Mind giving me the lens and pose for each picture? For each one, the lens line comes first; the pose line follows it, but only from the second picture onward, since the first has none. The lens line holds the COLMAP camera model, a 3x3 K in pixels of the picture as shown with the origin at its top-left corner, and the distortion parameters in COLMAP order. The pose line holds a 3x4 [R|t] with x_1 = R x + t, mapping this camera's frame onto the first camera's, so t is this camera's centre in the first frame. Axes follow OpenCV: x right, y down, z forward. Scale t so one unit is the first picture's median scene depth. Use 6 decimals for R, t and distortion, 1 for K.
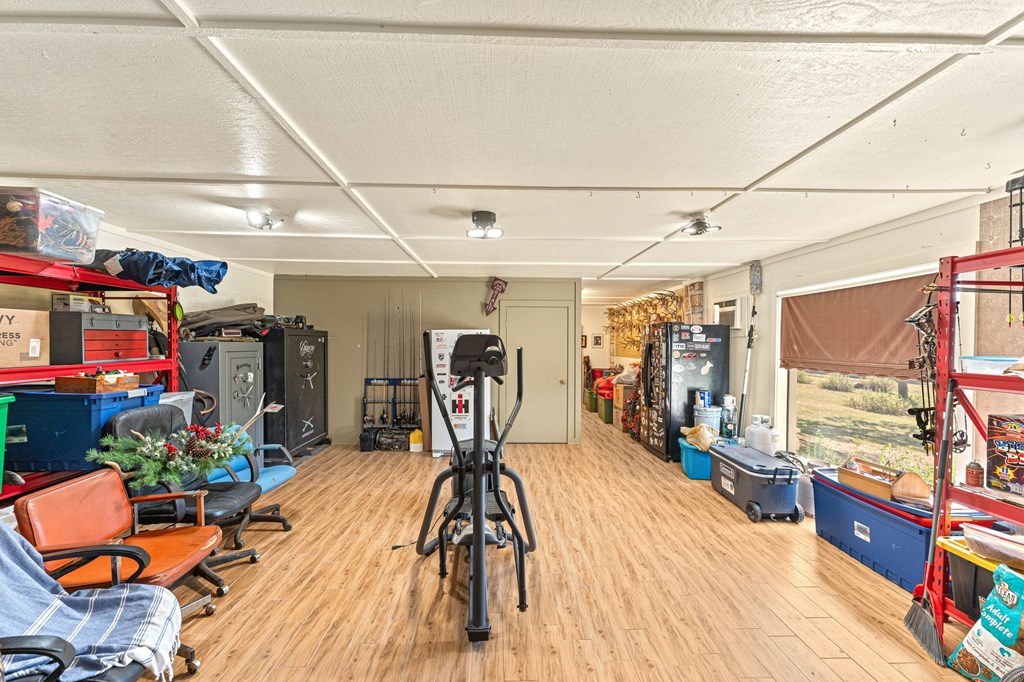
lens RADIAL K [[409.3, 0, 509.8], [0, 409.3, 346.1], [0, 0, 1]] dist [0.000951, -0.000075]
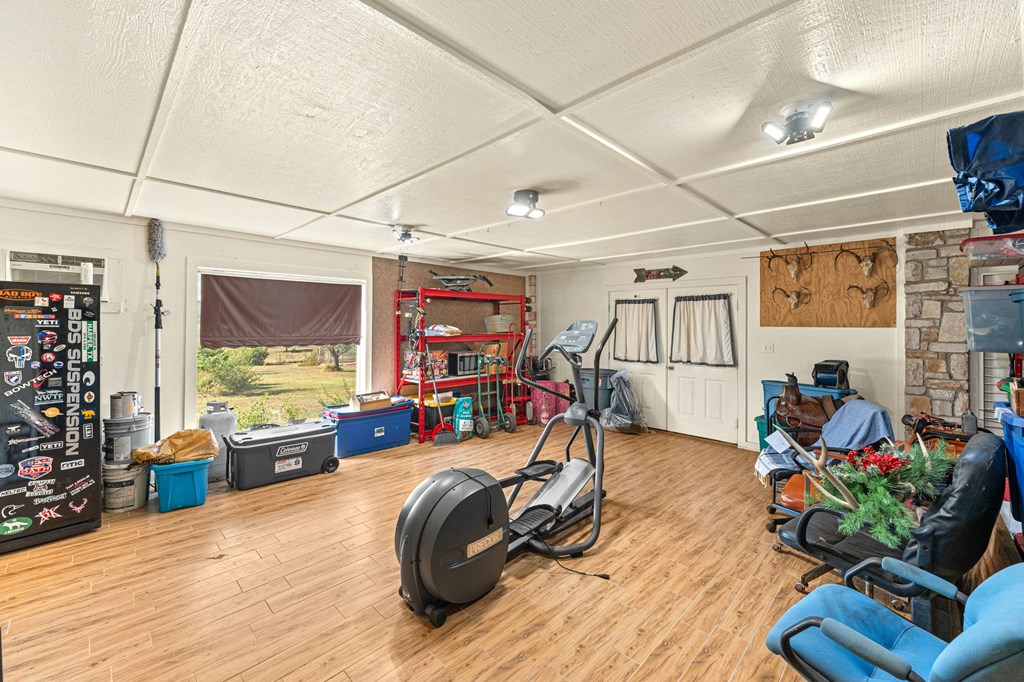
lens RADIAL K [[409.3, 0, 506.1], [0, 409.3, 322.3], [0, 0, 1]] dist [0.000951, -0.000075]
pose [[-0.676499, -0.004924, 0.736427, -0.780048], [-0.003249, 0.999988, 0.003702, -0.020196], [-0.736437, 0.000112, -0.676506, 1.777629]]
